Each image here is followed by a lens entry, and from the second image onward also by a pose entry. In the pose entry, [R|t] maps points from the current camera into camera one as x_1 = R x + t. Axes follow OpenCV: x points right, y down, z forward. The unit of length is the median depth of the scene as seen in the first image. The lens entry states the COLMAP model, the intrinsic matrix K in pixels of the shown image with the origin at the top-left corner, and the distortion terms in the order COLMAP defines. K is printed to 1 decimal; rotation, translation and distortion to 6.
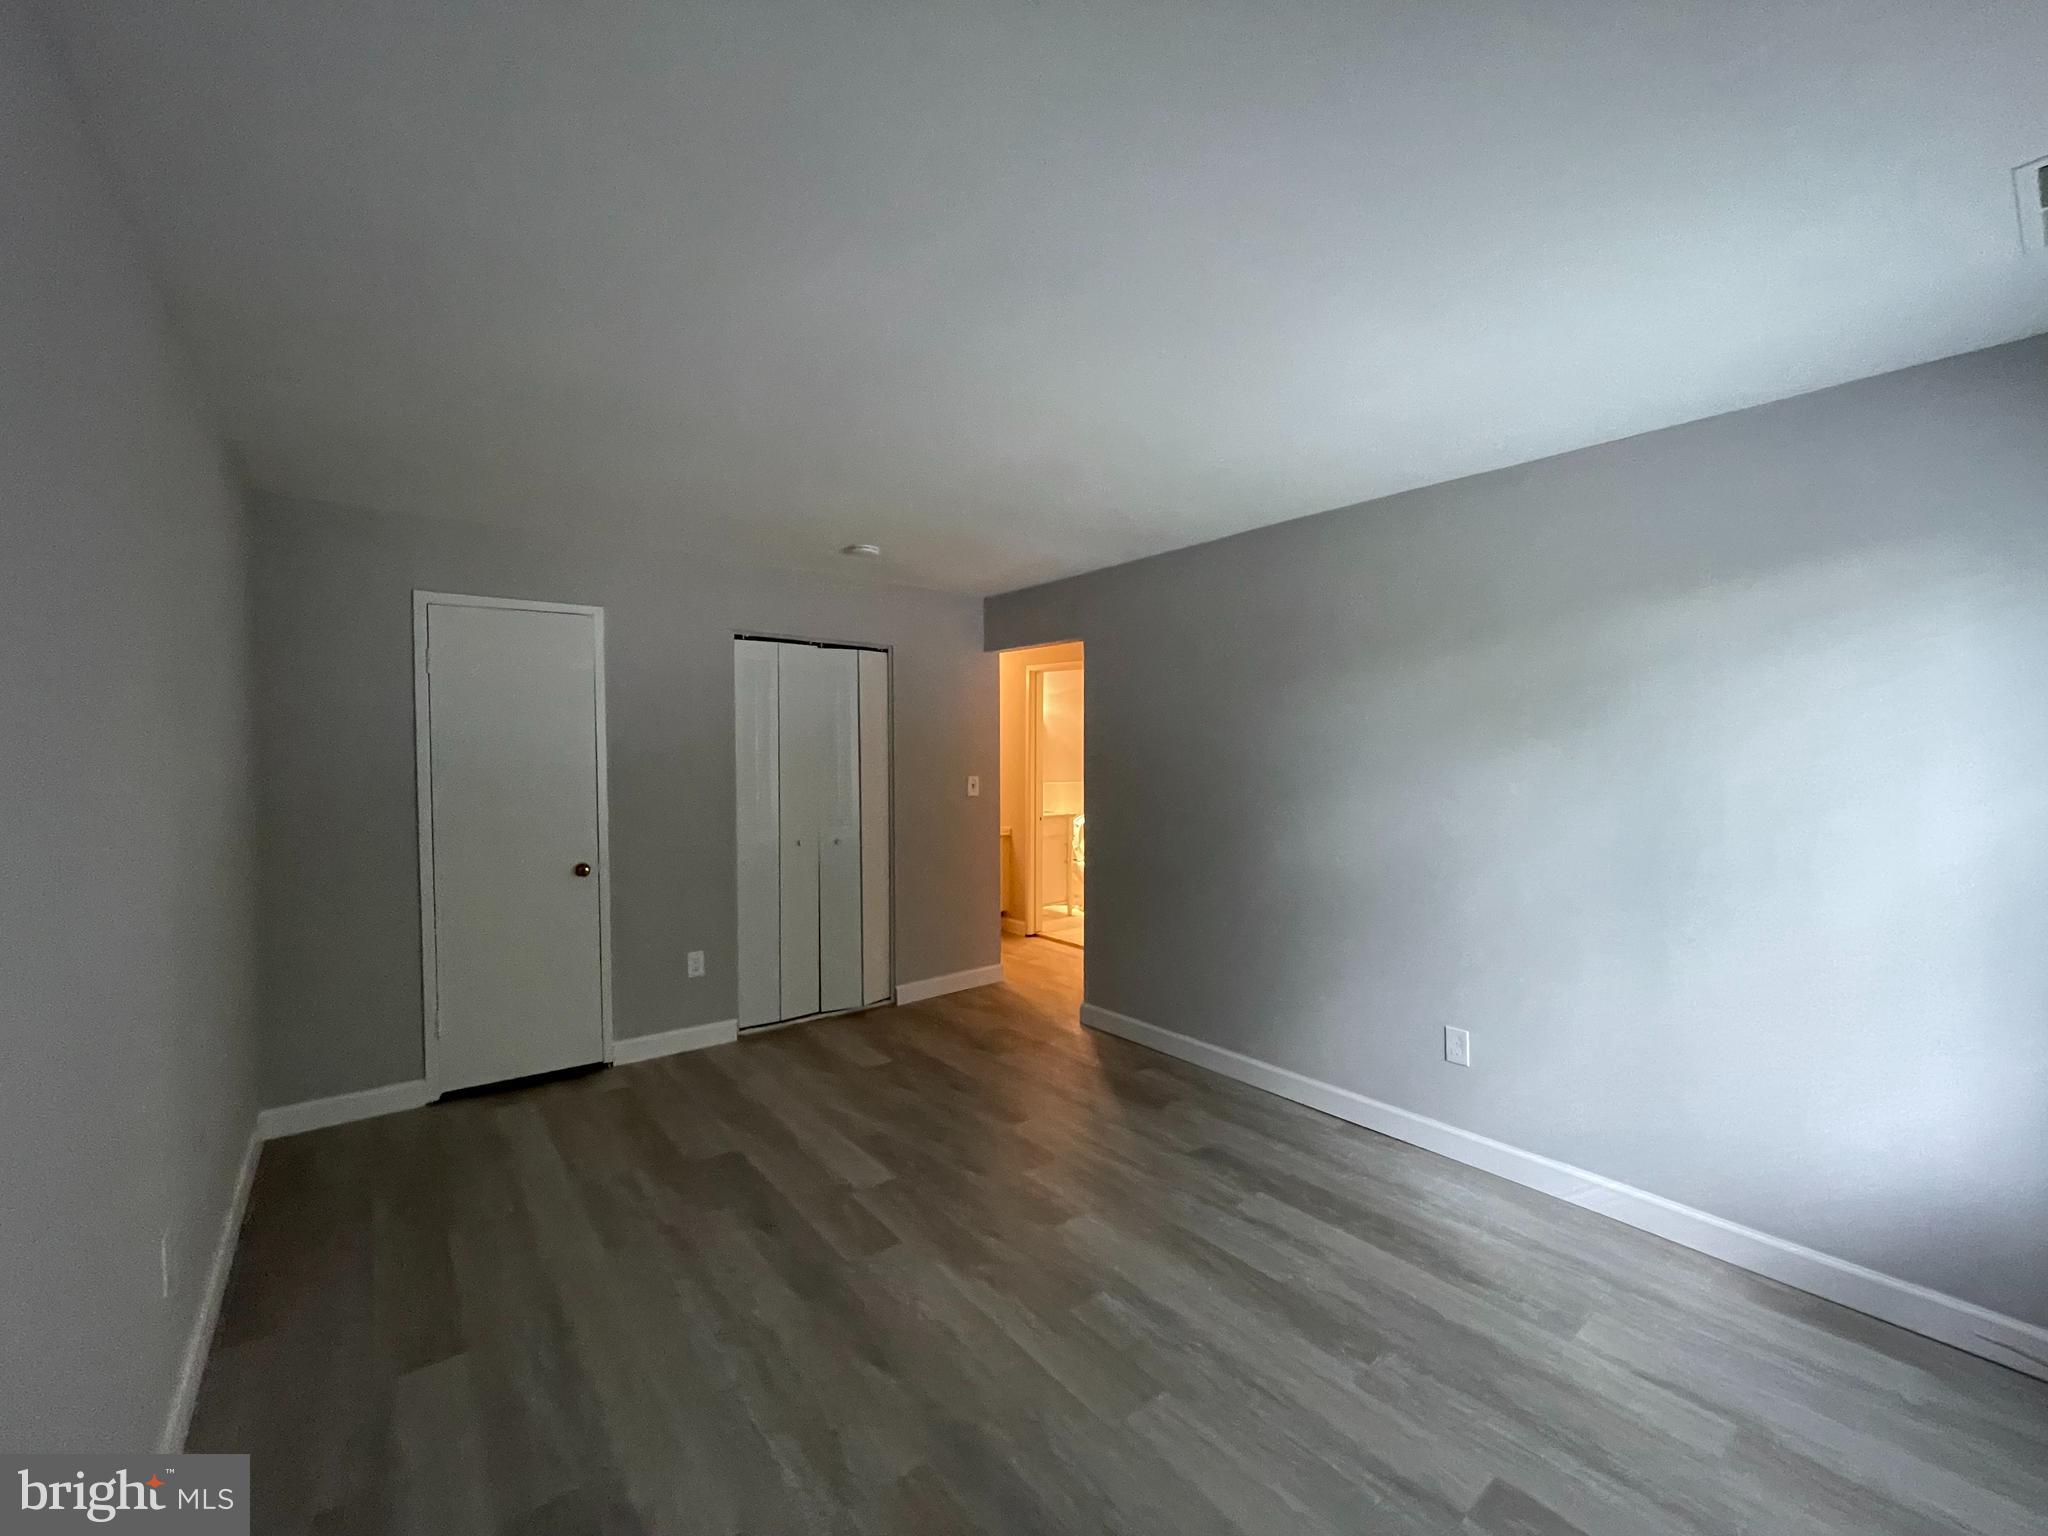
lens RADIAL K [[826.7, 0, 1023.8], [0, 826.7, 764.5], [0, 0, 1]] dist [-0.008810, -0.000285]
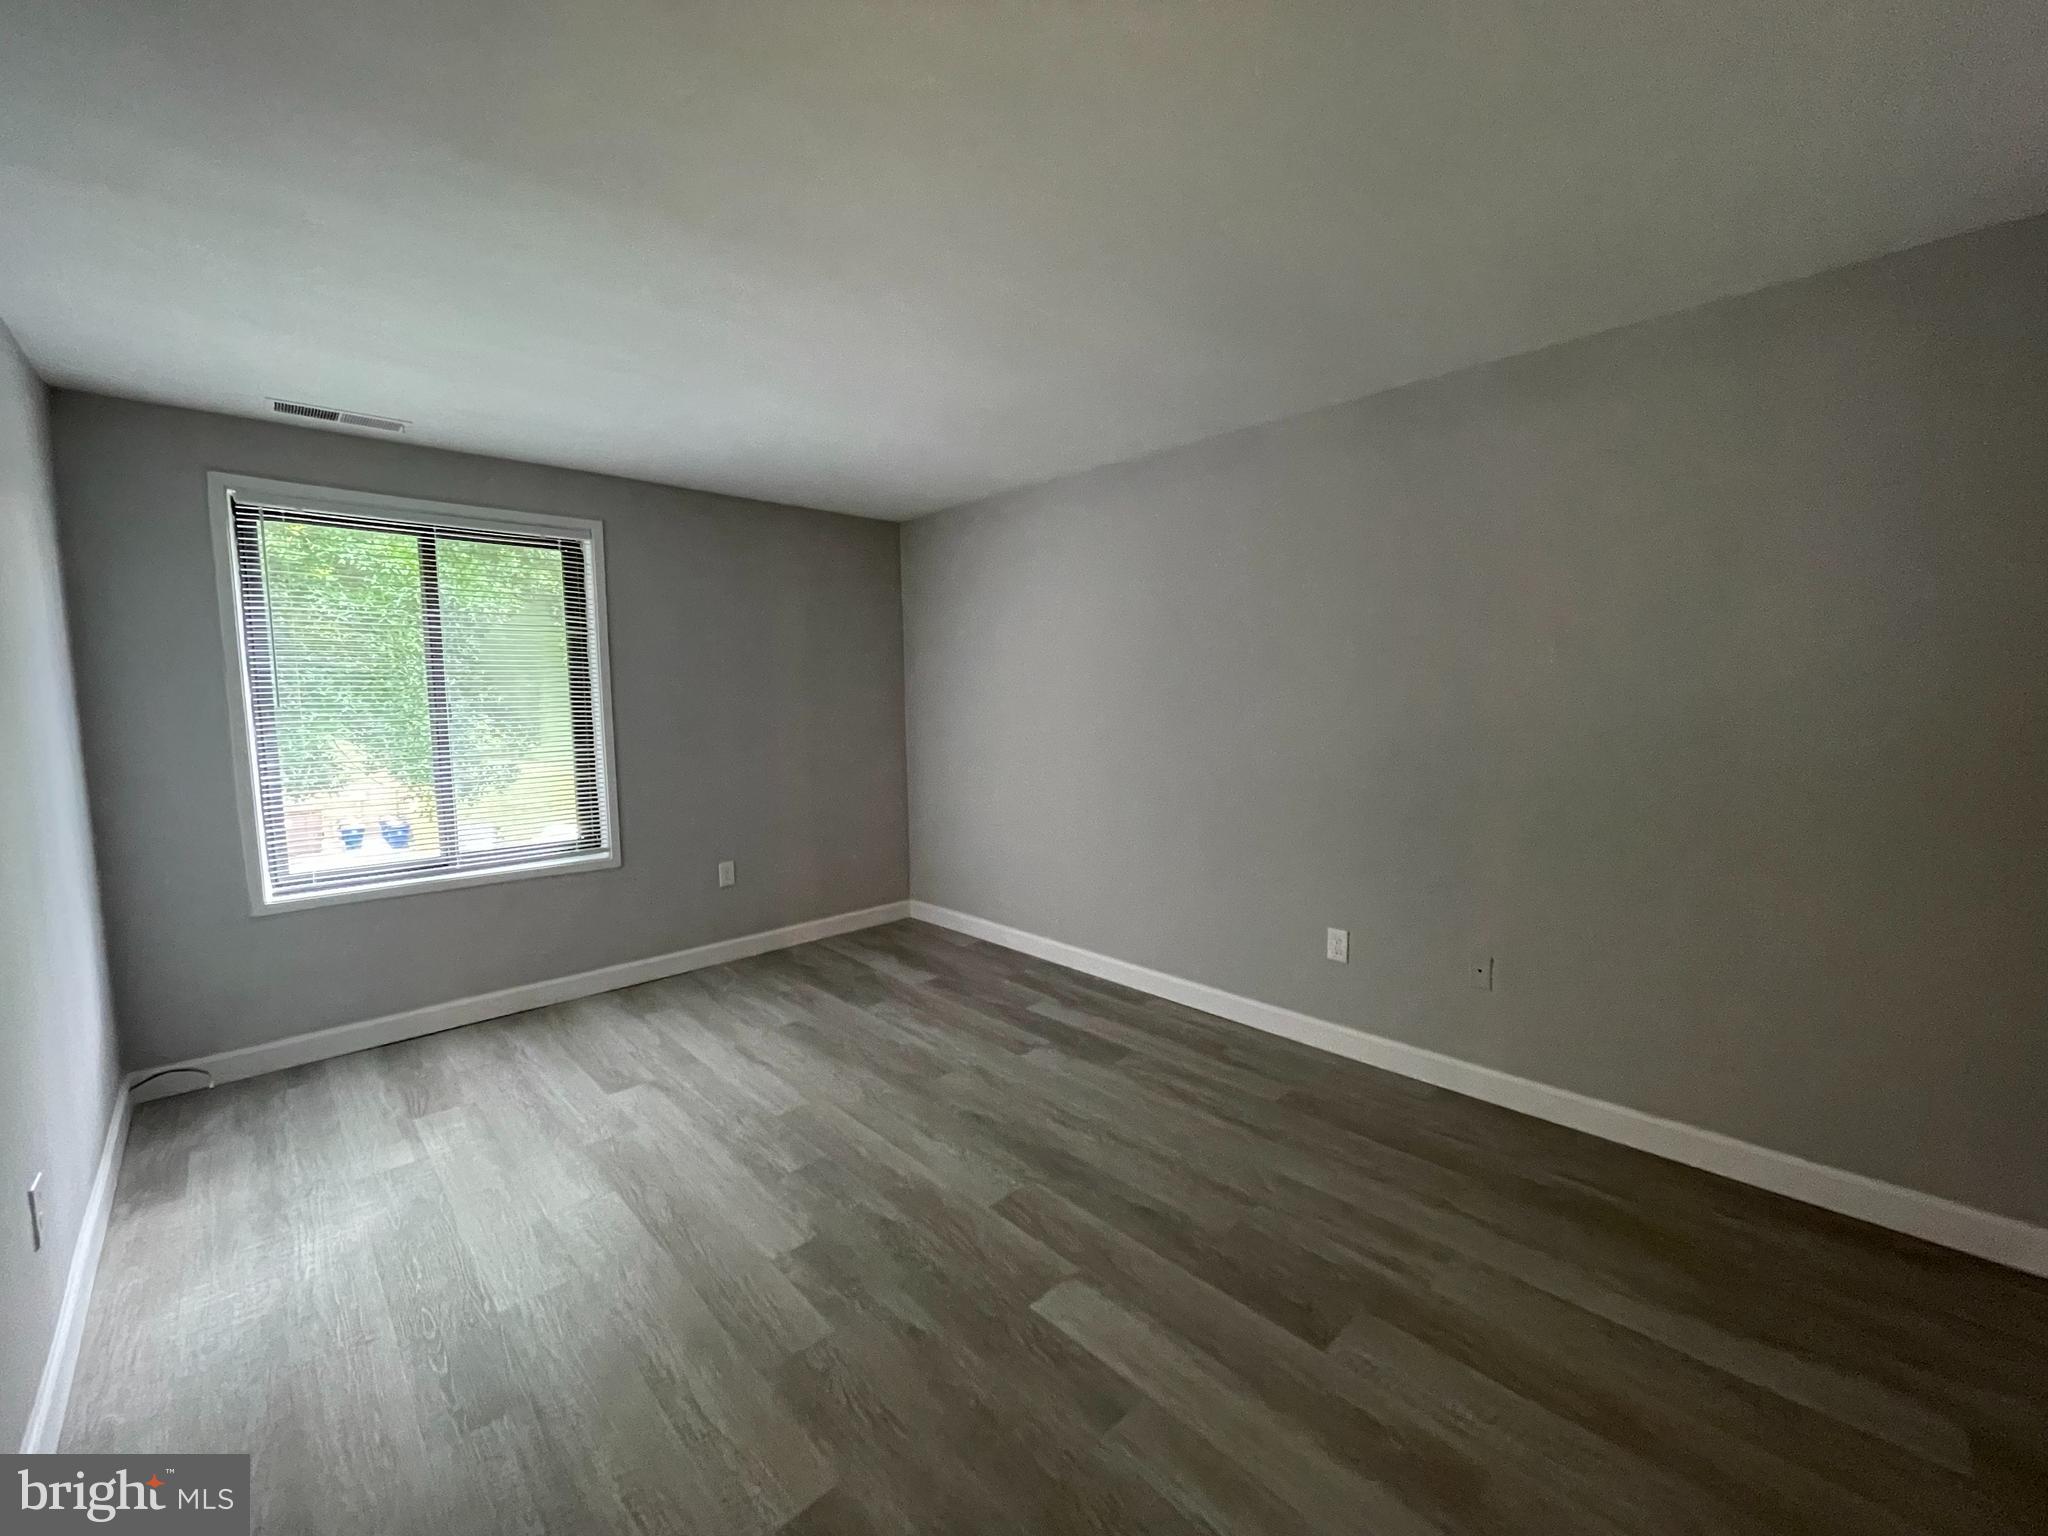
lens RADIAL K [[826.7, 0, 1023.8], [0, 826.7, 764.5], [0, 0, 1]] dist [-0.008810, -0.000285]
pose [[-0.995012, 0.020591, -0.097604, -0.116753], [0.009558, 0.993641, 0.112187, -0.021920], [0.099294, 0.110695, -0.988882, 2.075990]]
